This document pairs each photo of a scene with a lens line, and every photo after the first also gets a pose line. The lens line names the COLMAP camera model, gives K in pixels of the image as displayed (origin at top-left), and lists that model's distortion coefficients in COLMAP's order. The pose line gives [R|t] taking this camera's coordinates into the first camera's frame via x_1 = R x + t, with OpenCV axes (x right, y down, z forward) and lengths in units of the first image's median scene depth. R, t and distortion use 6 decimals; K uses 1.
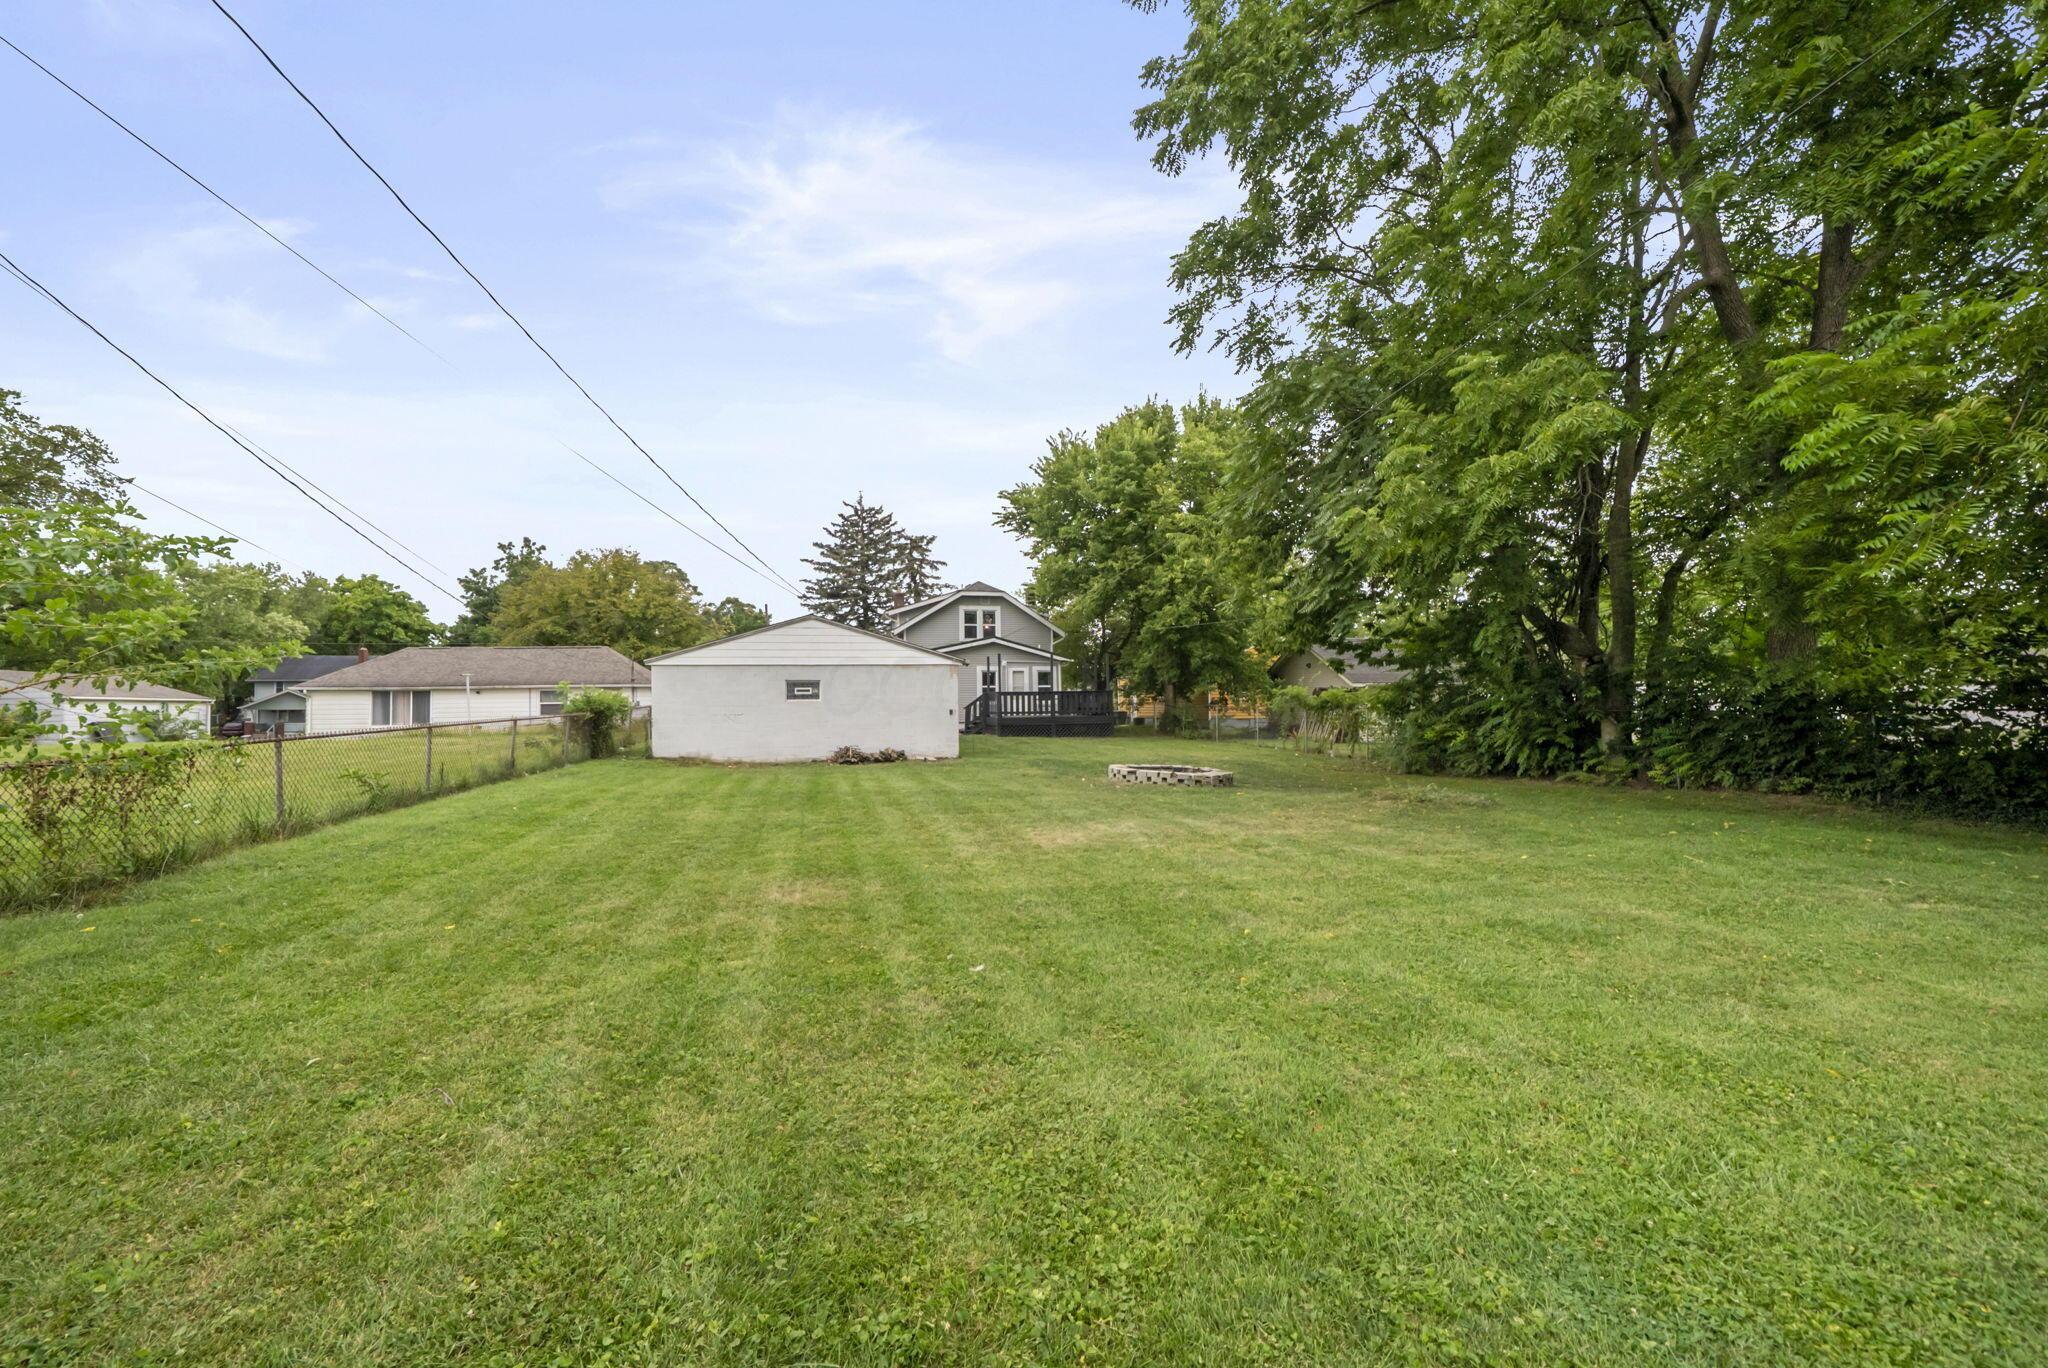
lens RADIAL K [[793.5, 0, 1013.7], [0, 793.5, 684.3], [0, 0, 1]] dist [-0.001728, -0.000171]
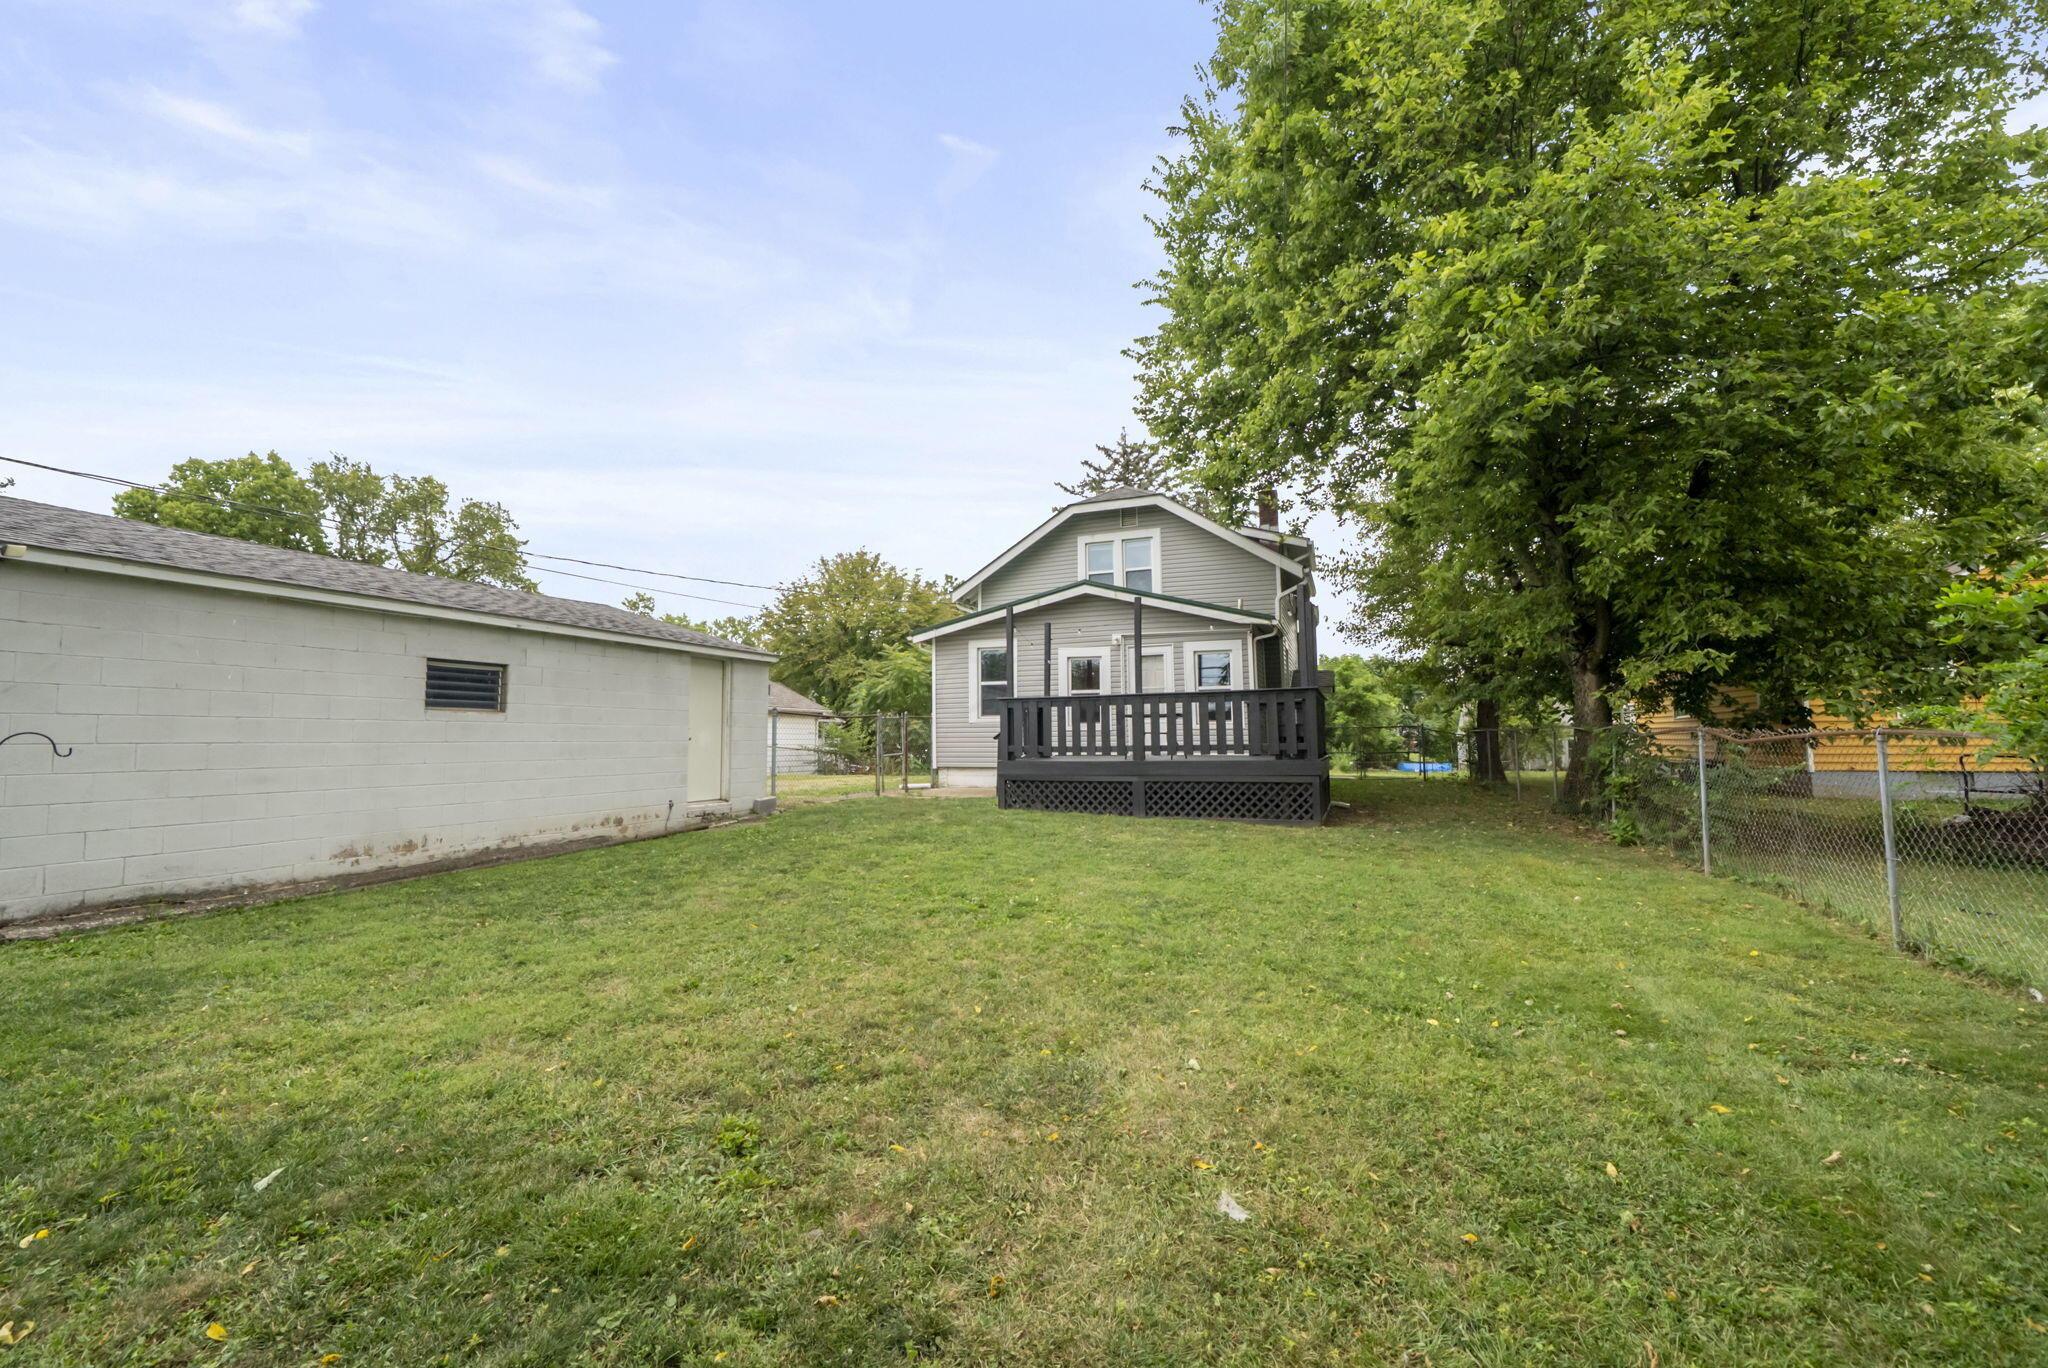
lens RADIAL K [[810.2, 0, 1007.4], [0, 810.2, 680.5], [0, 0, 1]] dist [-0.003876, -0.000556]
pose [[0.815021, -0.037998, -0.578184, 0.201892], [0.013274, 0.998810, -0.046930, 0.017722], [0.579279, 0.030574, 0.814556, 0.583548]]
